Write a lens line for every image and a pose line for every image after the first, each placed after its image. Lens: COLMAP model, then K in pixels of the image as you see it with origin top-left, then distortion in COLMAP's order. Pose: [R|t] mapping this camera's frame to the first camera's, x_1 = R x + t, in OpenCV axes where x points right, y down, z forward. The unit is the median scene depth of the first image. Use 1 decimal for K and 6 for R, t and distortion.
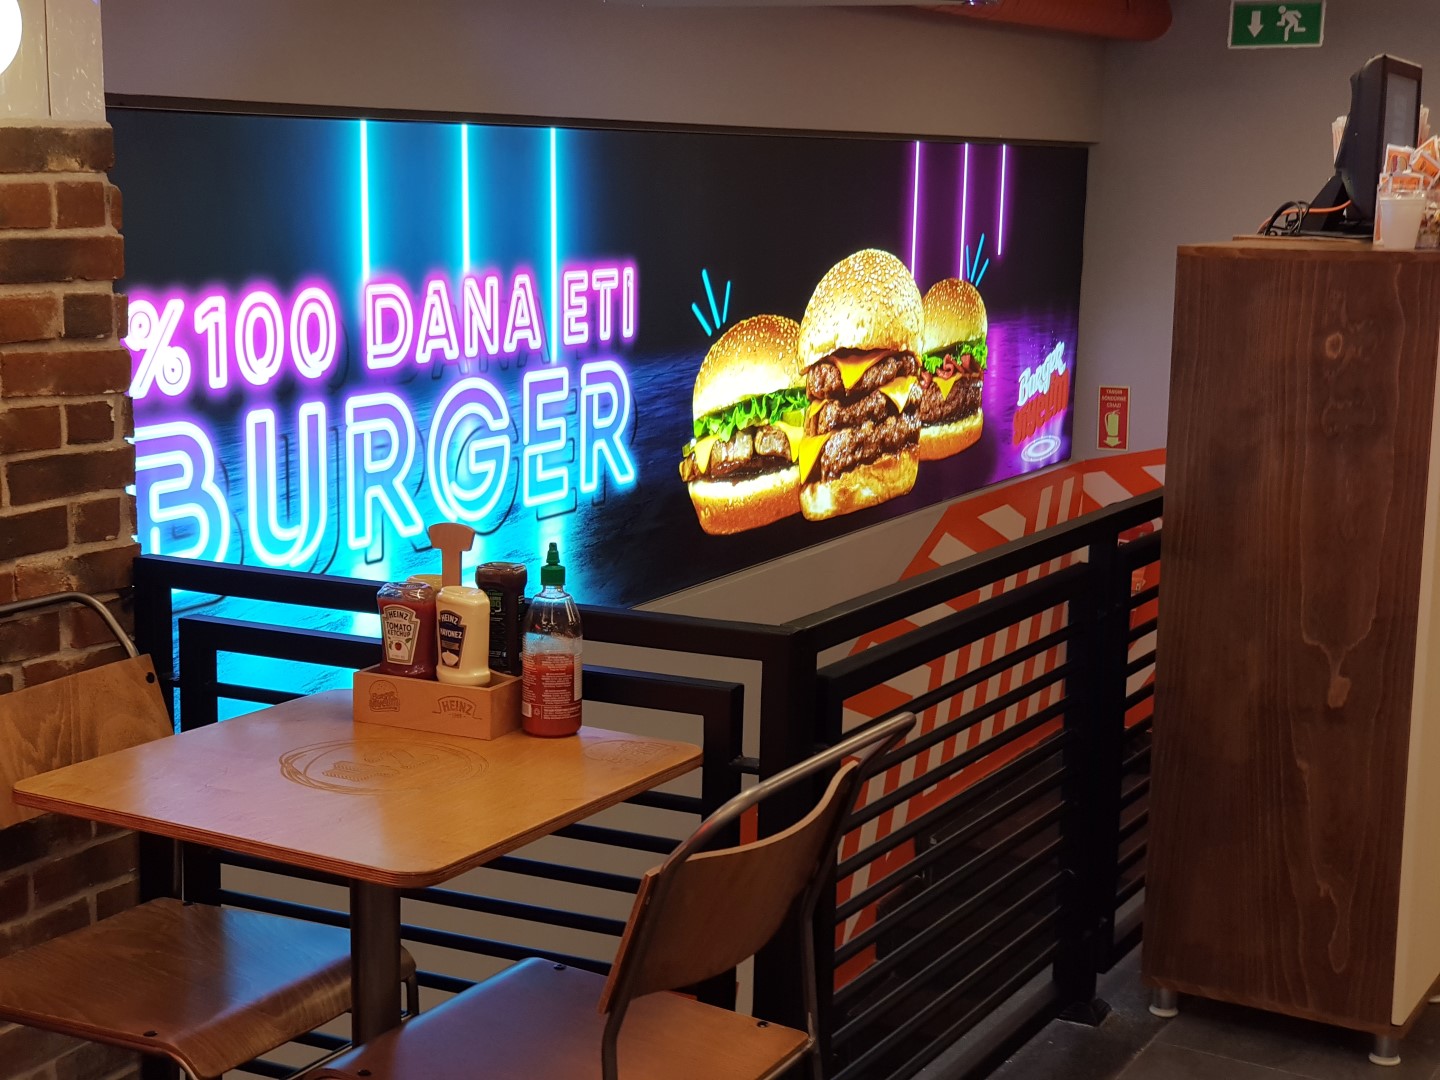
lens RADIAL K [[2138.5, 0, 721.3], [0, 2138.5, 547.2], [0, 0, 1]] dist [0.071639, 0.000000]
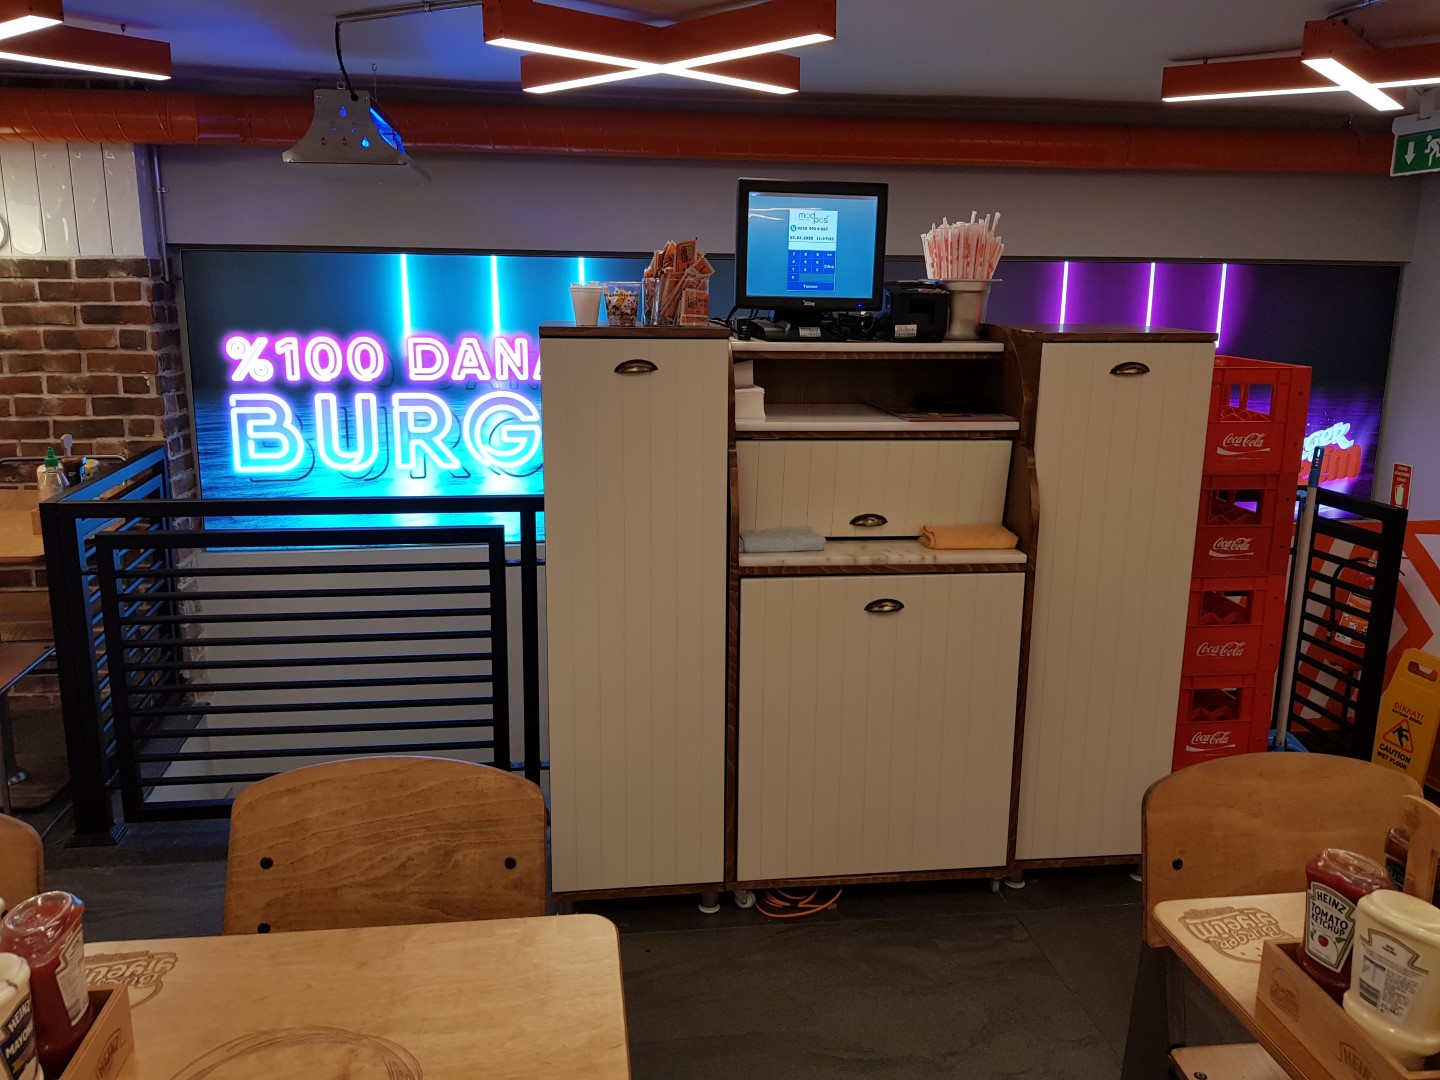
lens RADIAL K [[1122.6, 0, 721.2], [0, 1122.6, 526.9], [0, 0, 1]] dist [0.065642, -0.090014]
pose [[0.614324, 0.156932, -0.773290, 0.857936], [-0.139547, 0.986183, 0.089277, -0.083665], [0.776616, 0.053066, 0.627736, 0.581624]]
